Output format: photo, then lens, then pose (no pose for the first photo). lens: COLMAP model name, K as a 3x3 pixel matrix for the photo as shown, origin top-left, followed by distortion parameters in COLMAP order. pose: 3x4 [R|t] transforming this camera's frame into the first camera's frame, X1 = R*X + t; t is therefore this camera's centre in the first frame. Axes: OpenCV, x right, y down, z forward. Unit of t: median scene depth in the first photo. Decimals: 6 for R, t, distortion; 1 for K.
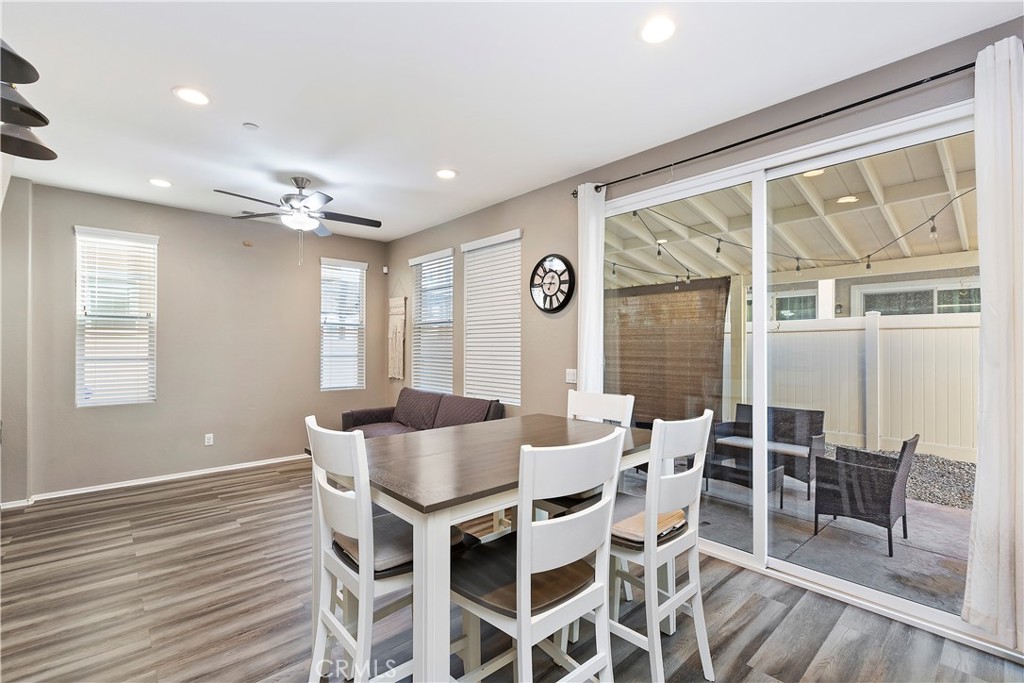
lens RADIAL K [[458.5, 0, 515.2], [0, 458.5, 342.7], [0, 0, 1]] dist [-0.000317, -0.000391]
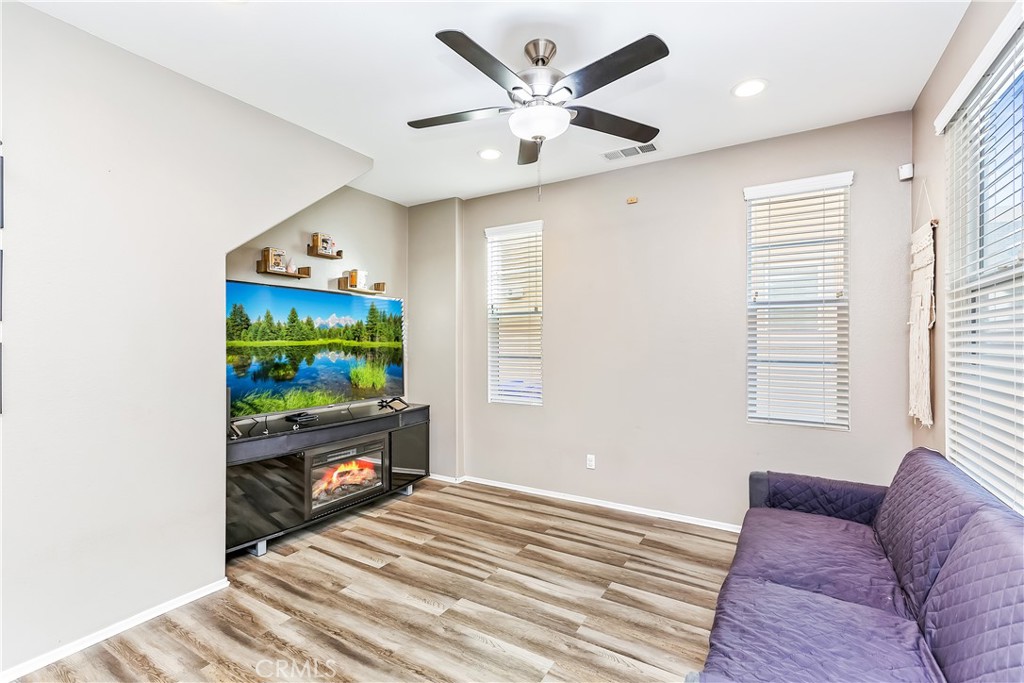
lens RADIAL K [[458.5, 0, 506.0], [0, 458.5, 343.4], [0, 0, 1]] dist [-0.000317, -0.000391]
pose [[0.285813, 0.002440, -0.958282, 0.054073], [0.007235, 0.999963, 0.004704, 0.004033], [0.958258, -0.008278, 0.285785, 0.775536]]
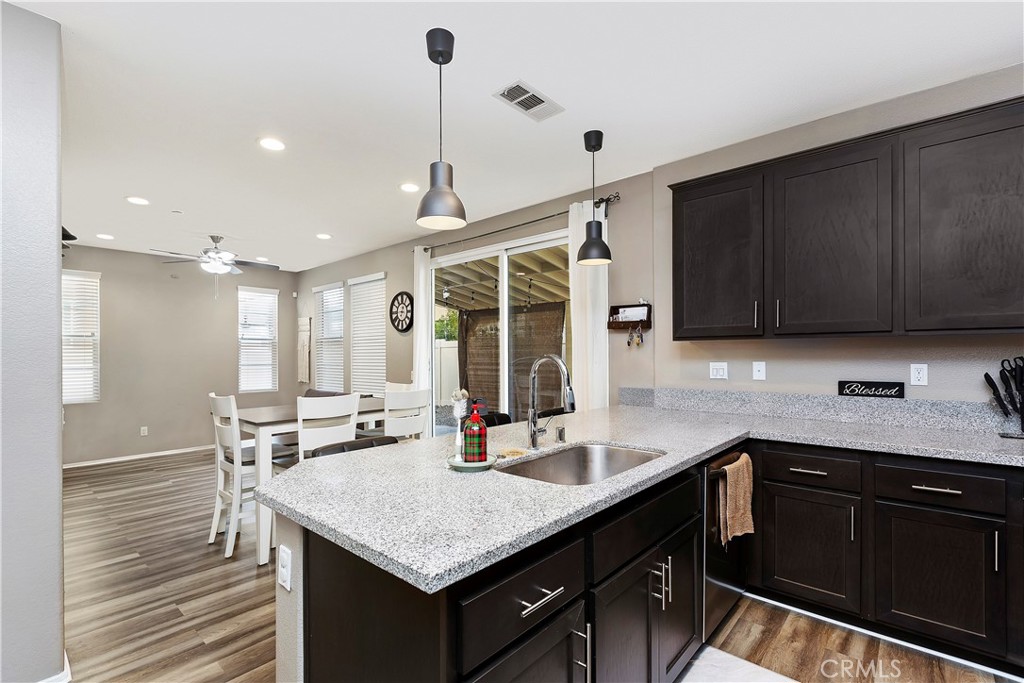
lens RADIAL K [[458.5, 0, 514.0], [0, 458.5, 351.5], [0, 0, 1]] dist [-0.000317, -0.000391]
pose [[0.994046, -0.009333, 0.108565, 0.266246], [0.009330, 0.999956, 0.000540, -0.001817], [-0.108565, 0.000476, 0.994089, -0.463492]]
